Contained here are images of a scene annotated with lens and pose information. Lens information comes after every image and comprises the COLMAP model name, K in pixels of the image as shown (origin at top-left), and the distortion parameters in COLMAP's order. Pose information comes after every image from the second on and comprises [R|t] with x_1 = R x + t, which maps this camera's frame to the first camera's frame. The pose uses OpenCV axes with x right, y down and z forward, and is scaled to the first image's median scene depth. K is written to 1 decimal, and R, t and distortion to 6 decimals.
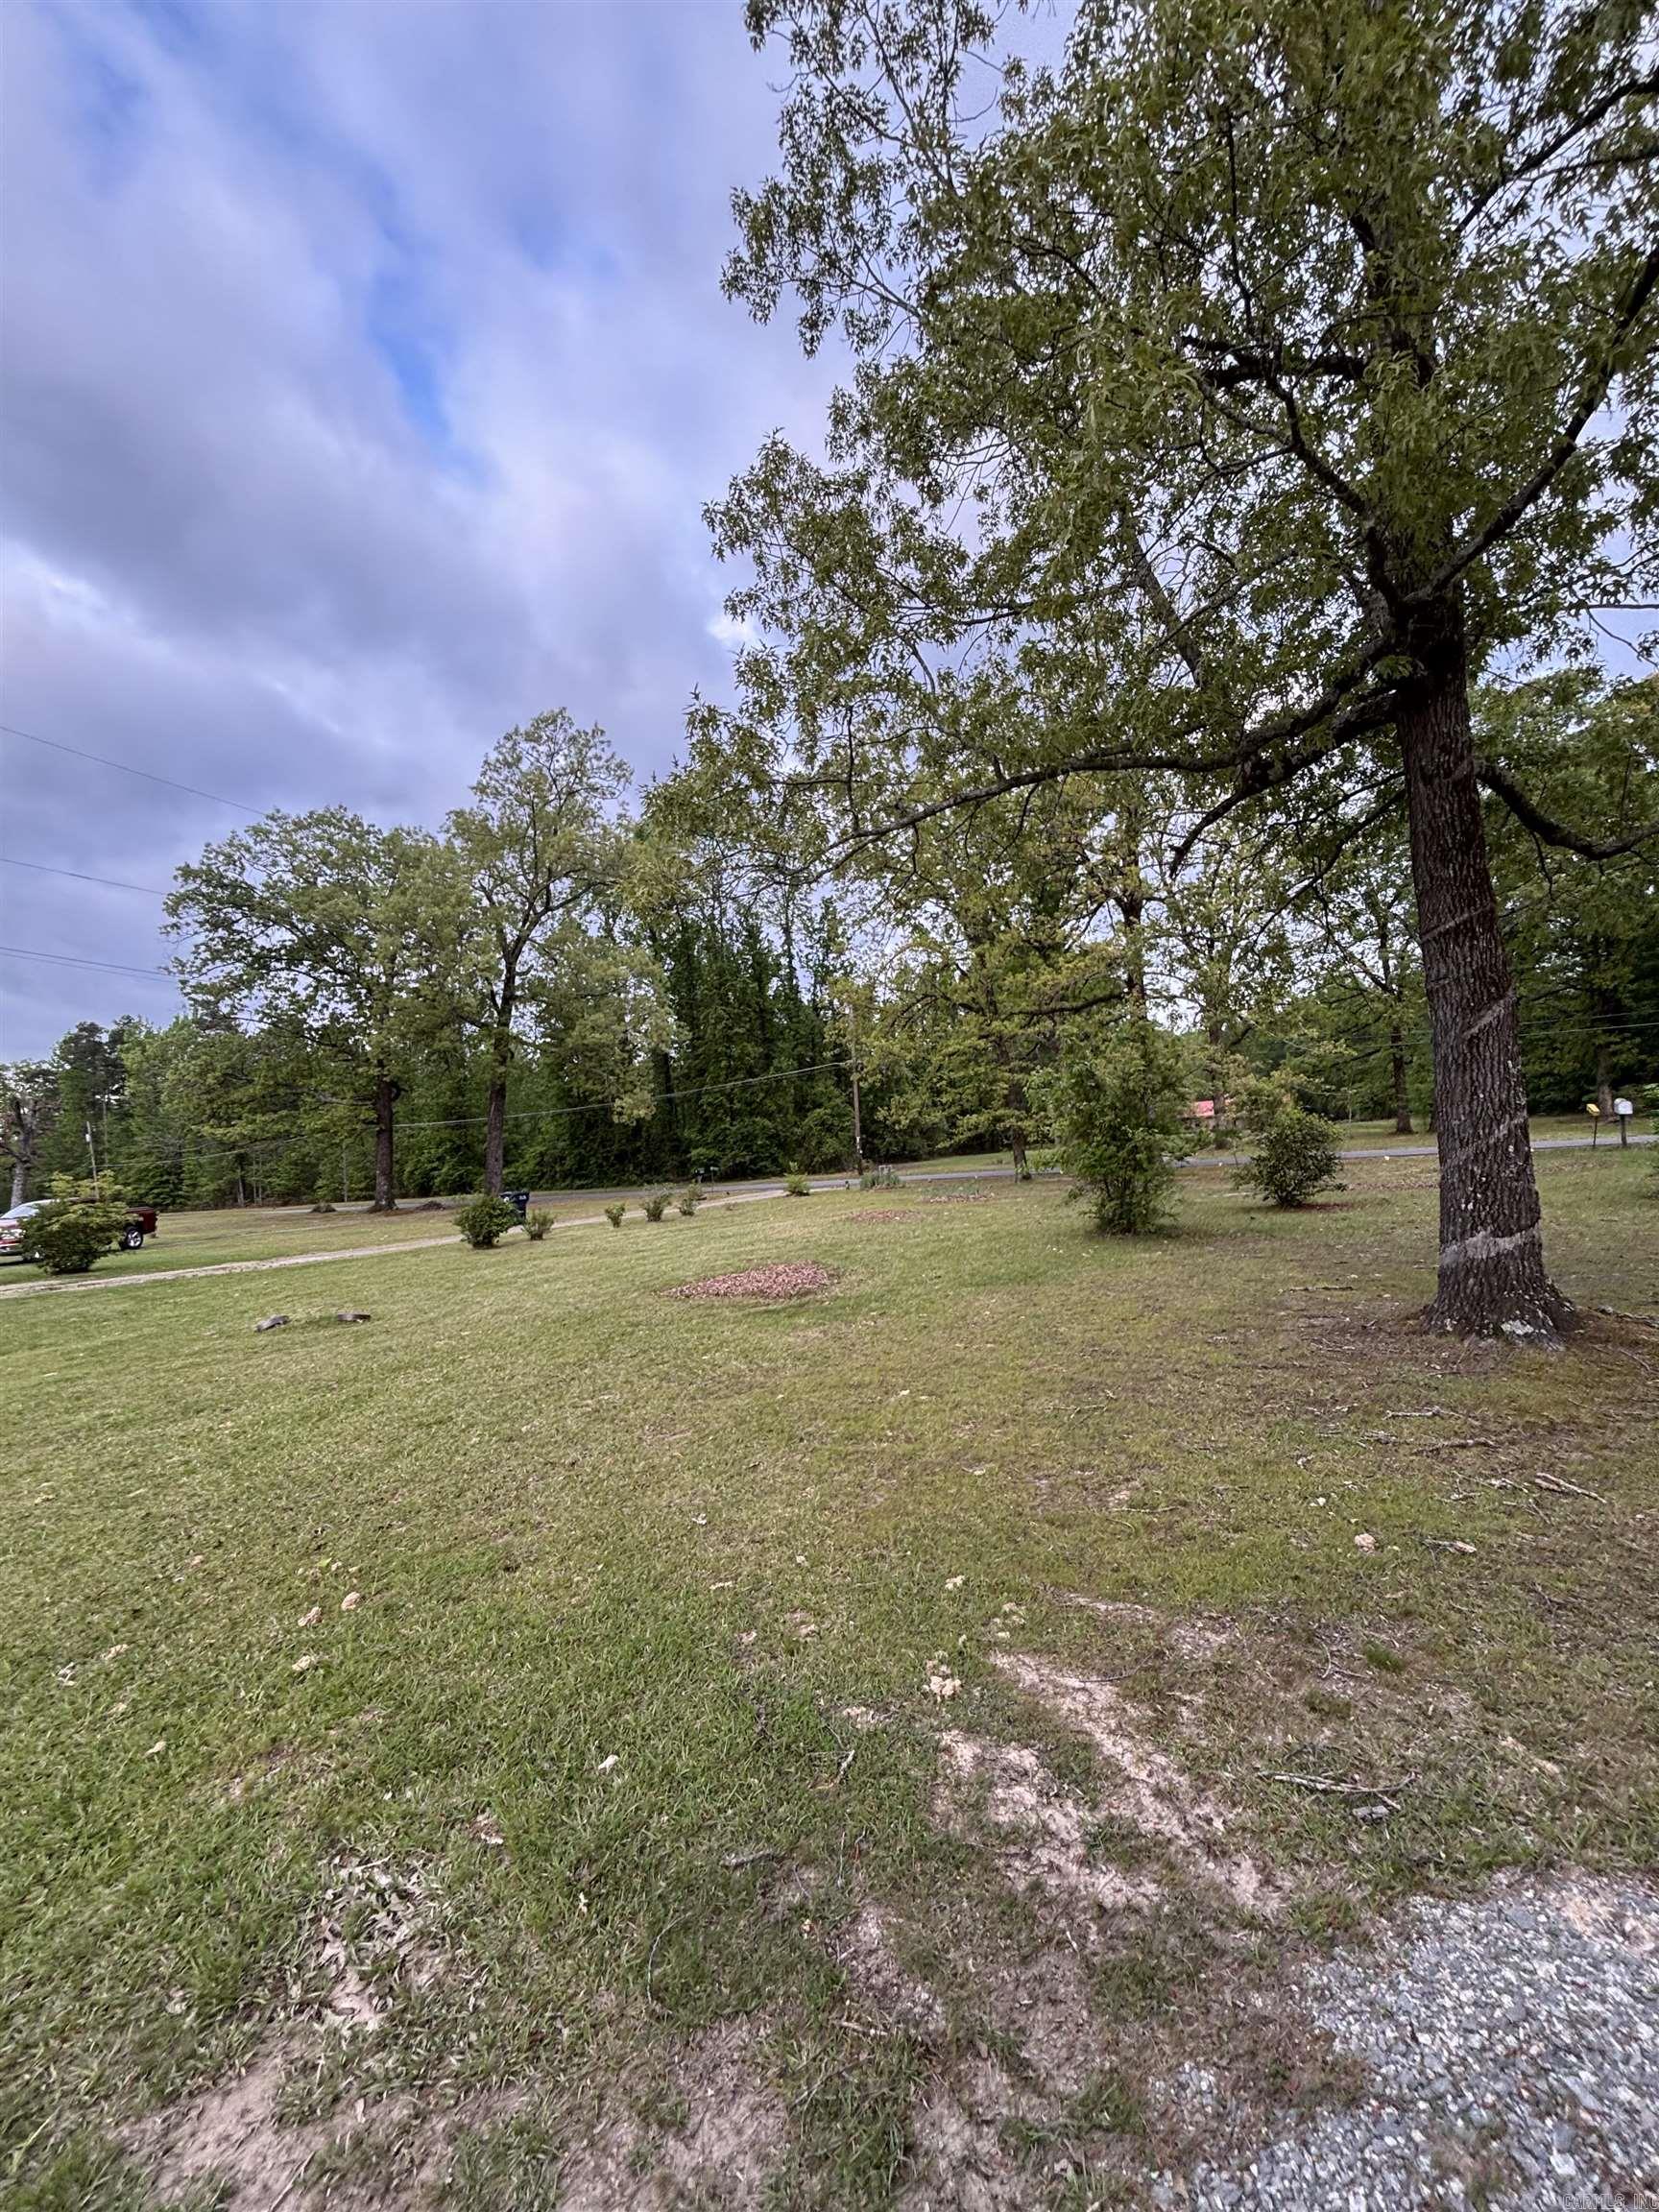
lens RADIAL K [[884.5, 0, 829.5], [0, 884.5, 1106.0], [0, 0, 1]] dist [0.001178, -0.000139]
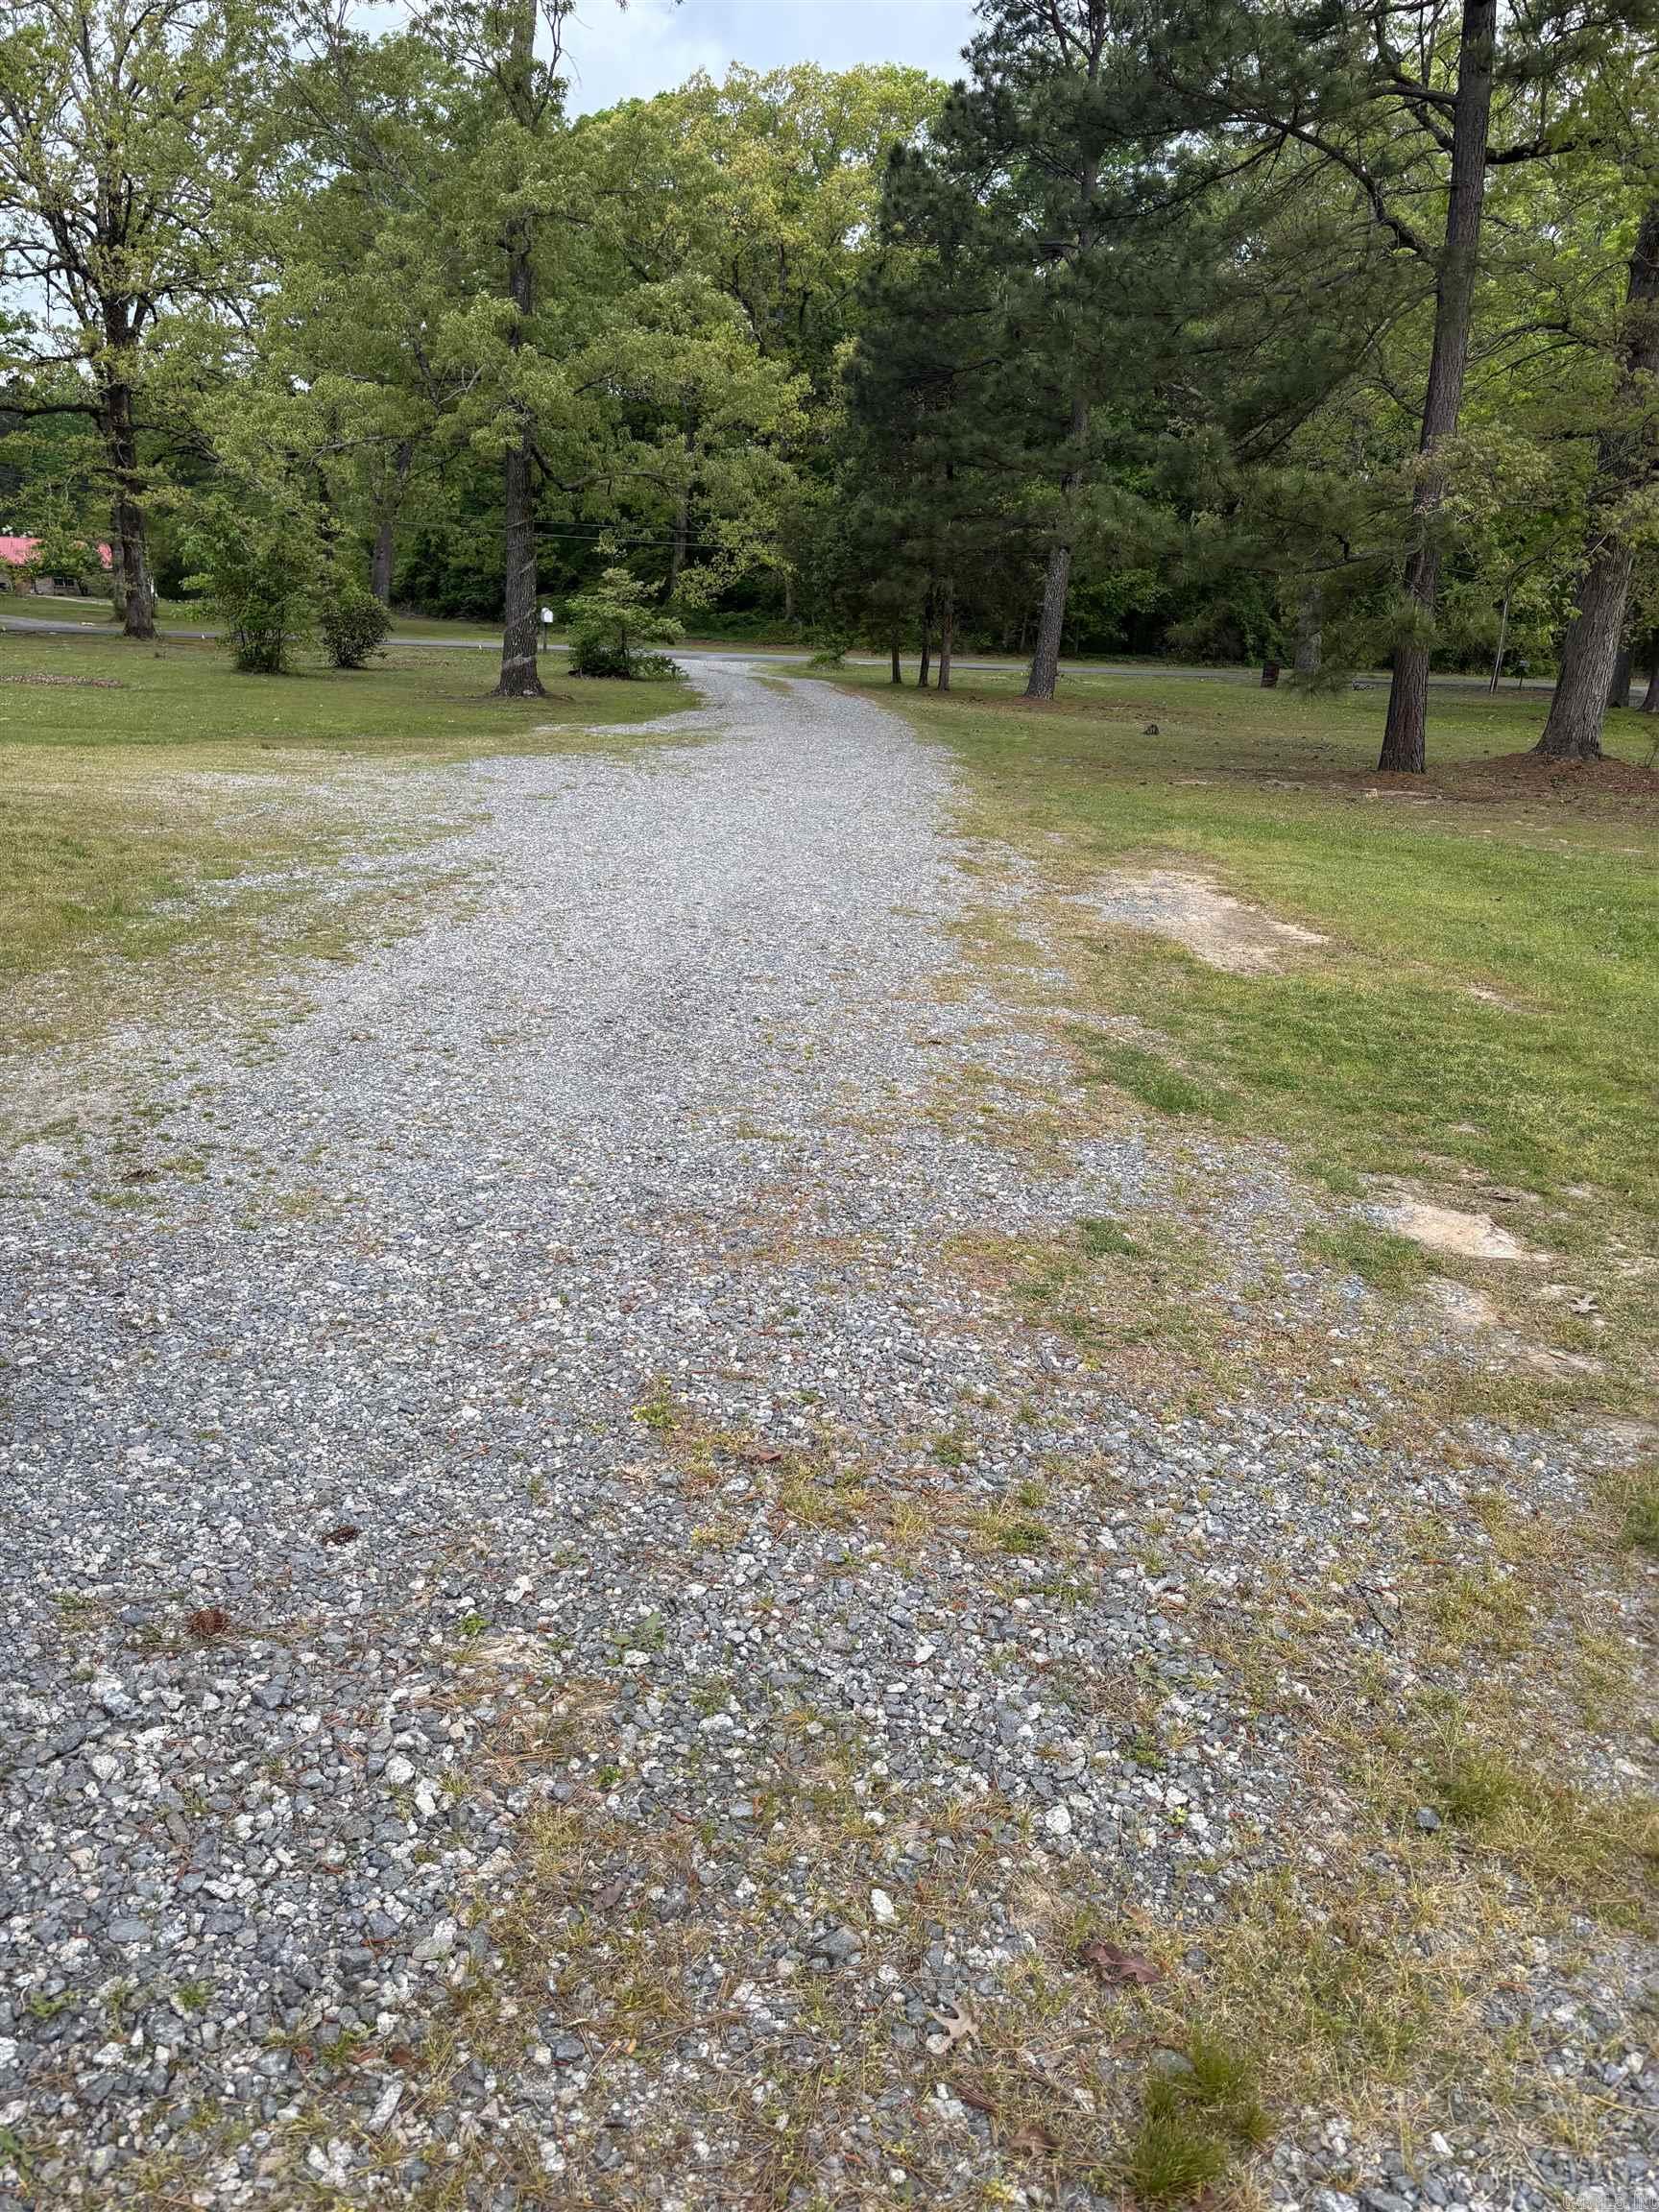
lens RADIAL K [[1640.1, 0, 830.3], [0, 1640.1, 1143.5], [0, 0, 1]] dist [-0.009147, -0.012632]
pose [[0.605486, -0.147889, 0.781995, -0.342359], [-0.128580, 0.951497, 0.279502, 0.006324], [-0.785400, -0.269784, 0.557102, -0.354564]]
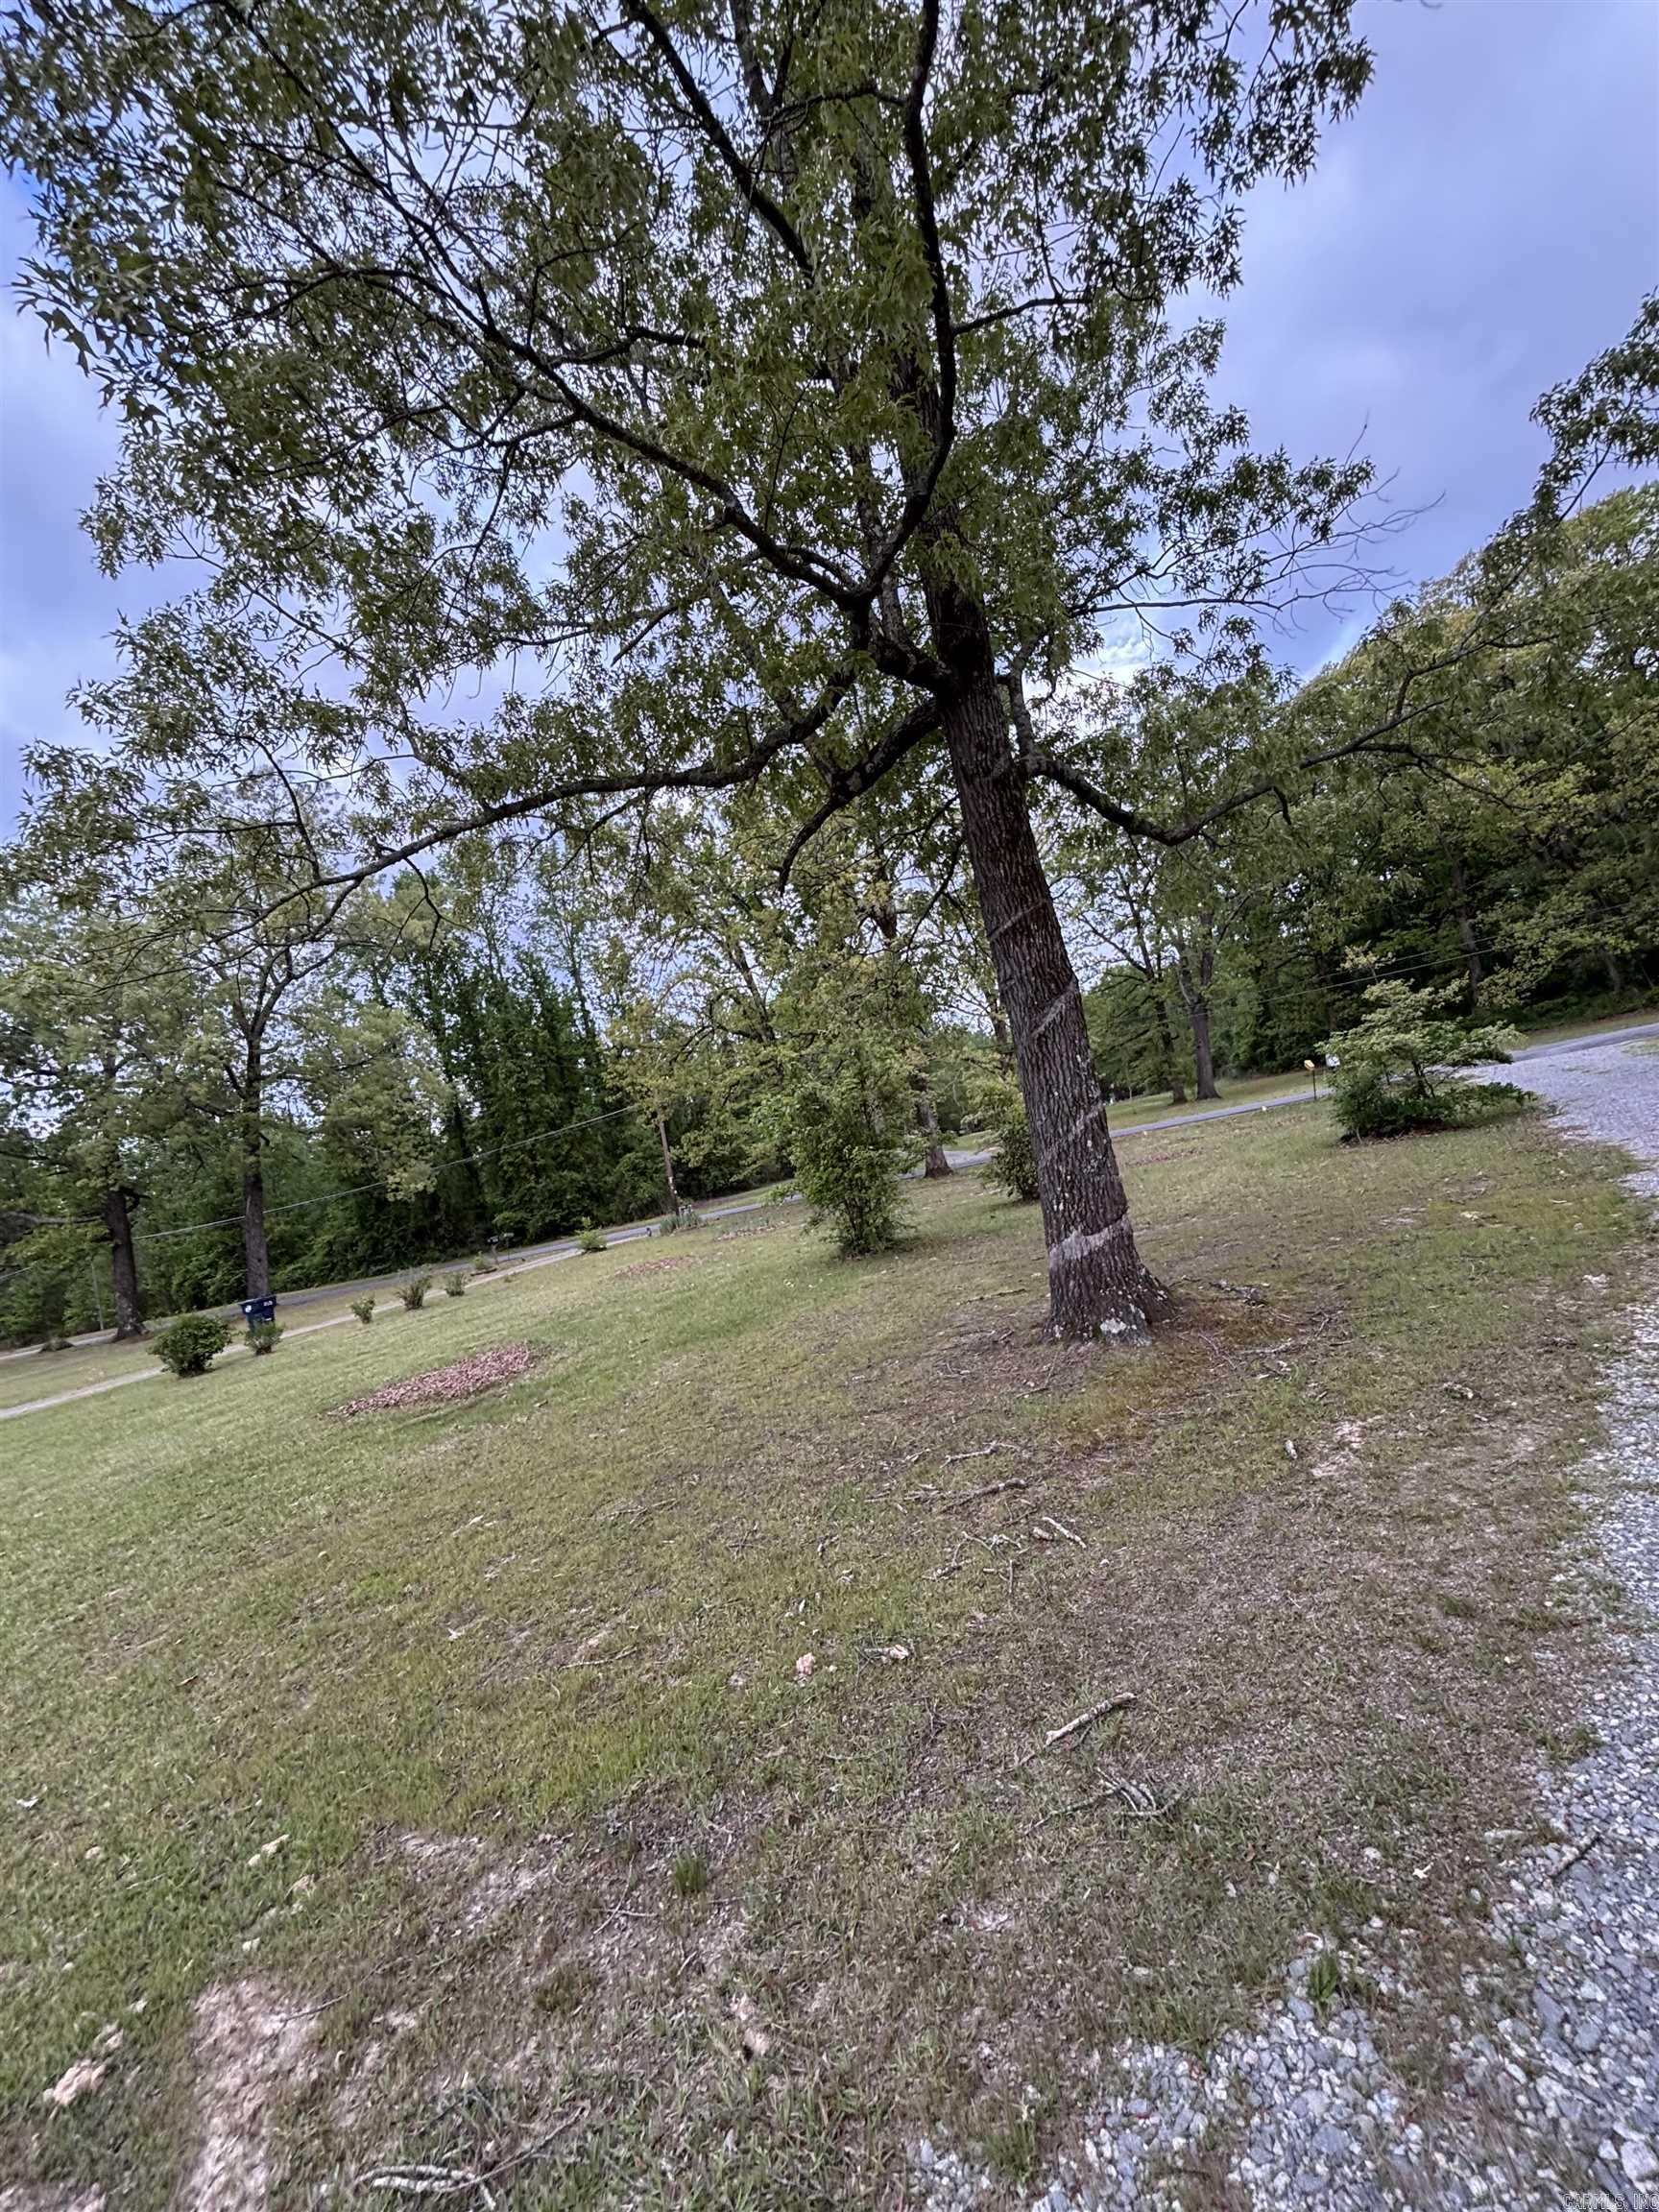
lens RADIAL K [[892.7, 0, 829.5], [0, 892.7, 1106.0], [0, 0, 1]] dist [-0.025946, 0.007780]
pose [[0.975189, -0.125413, 0.182425, 0.041421], [0.131007, 0.991201, -0.018894, -0.001556], [-0.178450, 0.042325, 0.983038, 0.010643]]
